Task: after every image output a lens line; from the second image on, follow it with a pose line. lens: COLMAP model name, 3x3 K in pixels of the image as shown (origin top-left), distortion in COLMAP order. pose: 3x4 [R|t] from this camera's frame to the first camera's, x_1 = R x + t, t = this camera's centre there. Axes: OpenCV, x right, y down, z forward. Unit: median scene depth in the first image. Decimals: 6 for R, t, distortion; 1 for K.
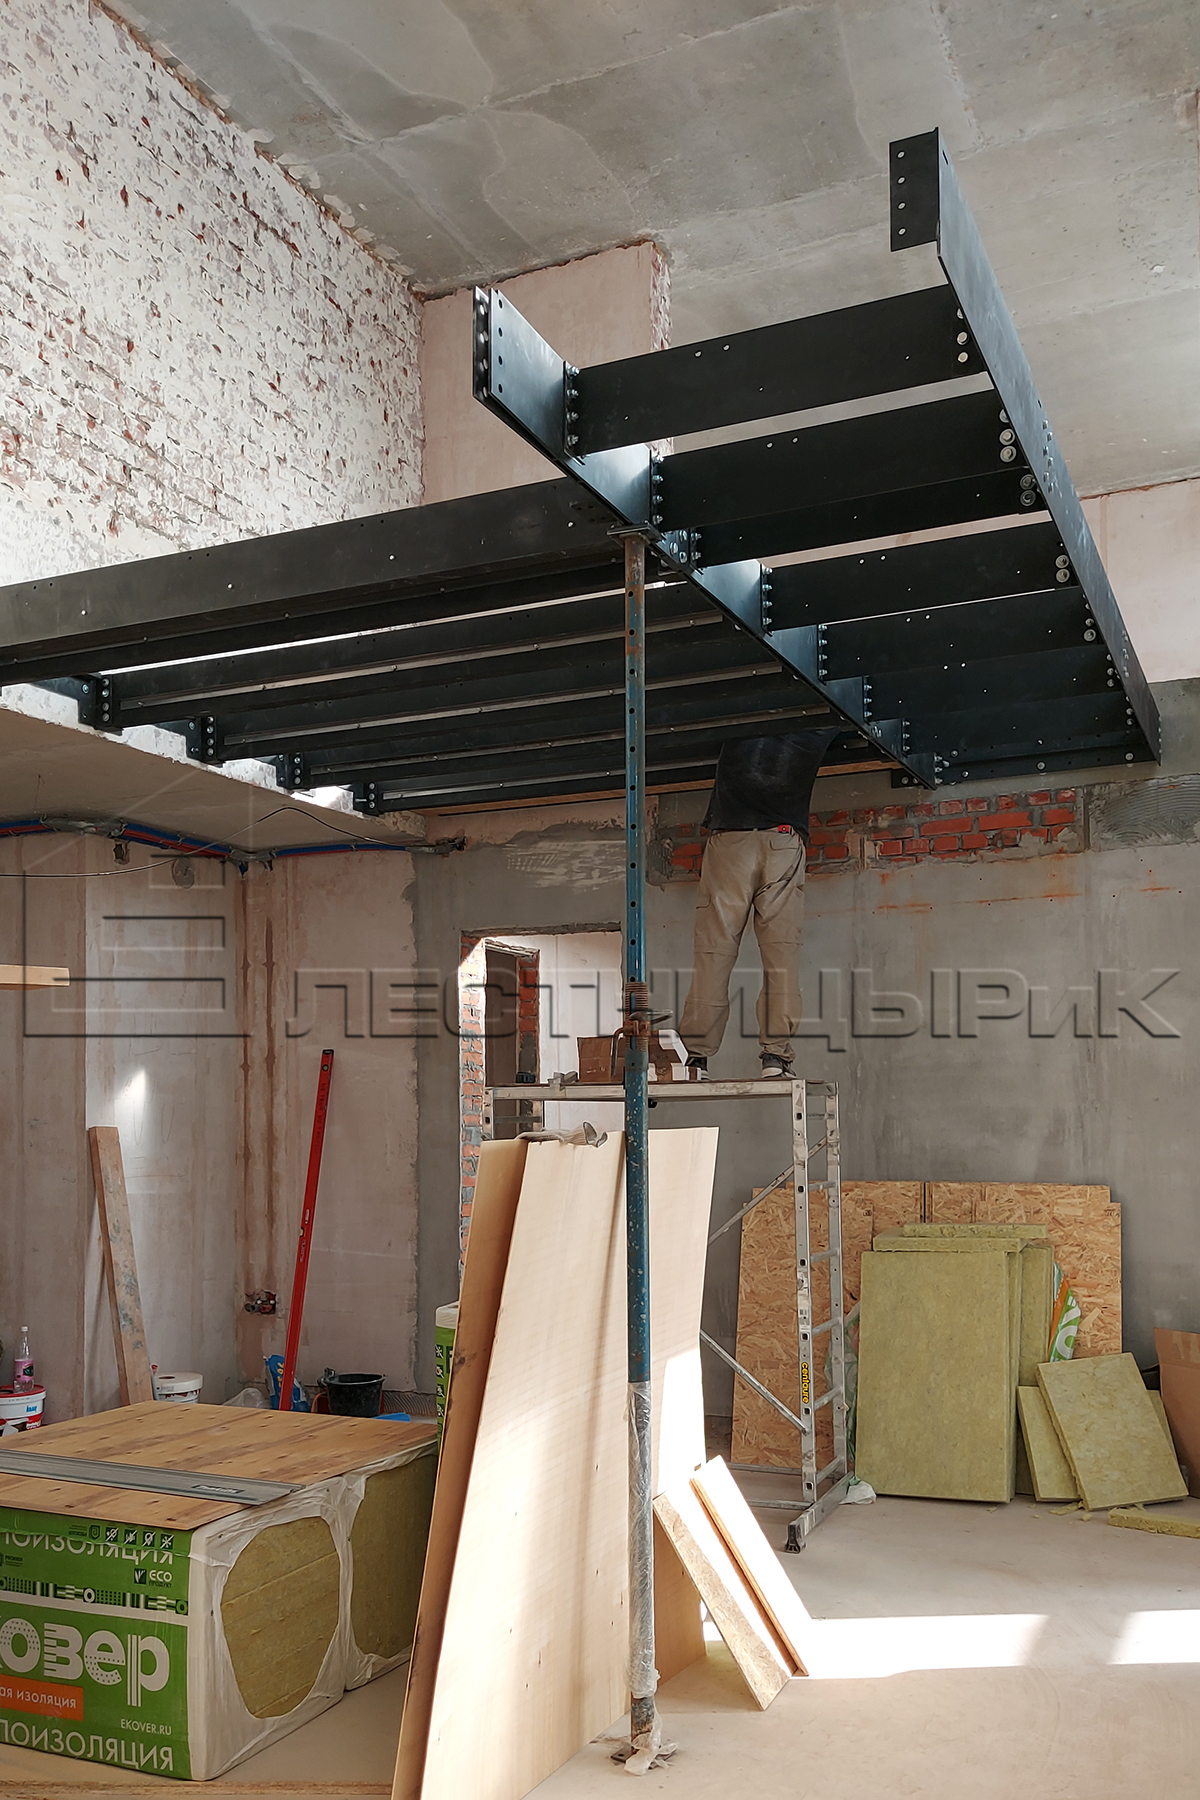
lens RADIAL K [[1559.3, 0, 596.6], [0, 1559.3, 1062.0], [0, 0, 1]] dist [0.071840, -0.068963]
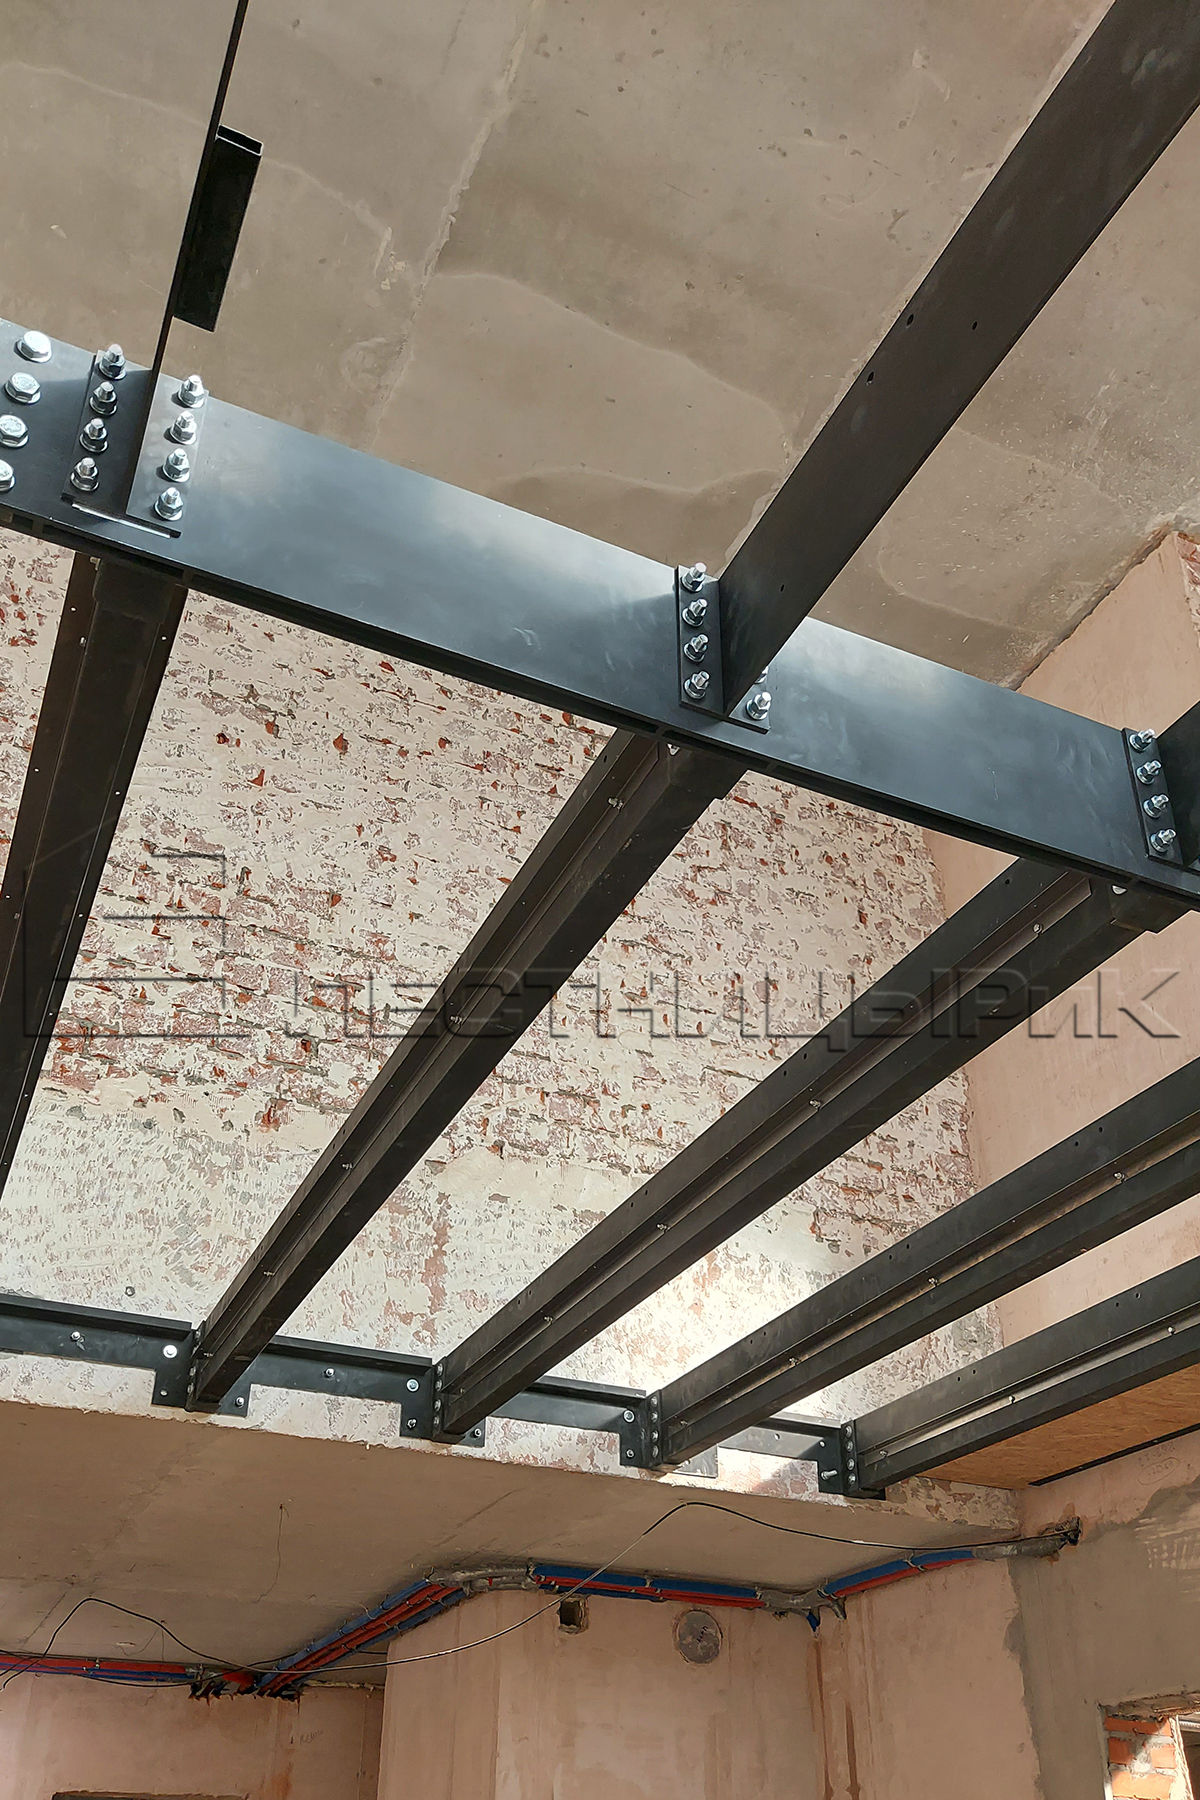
lens RADIAL K [[1559.3, 0, 596.6], [0, 1559.3, 1062.0], [0, 0, 1]] dist [0.071840, -0.068963]
pose [[0.755347, -0.308802, -0.578007, 0.183407], [0.007216, 0.885881, -0.463856, -0.037784], [0.655285, 0.346201, 0.671376, 0.557867]]
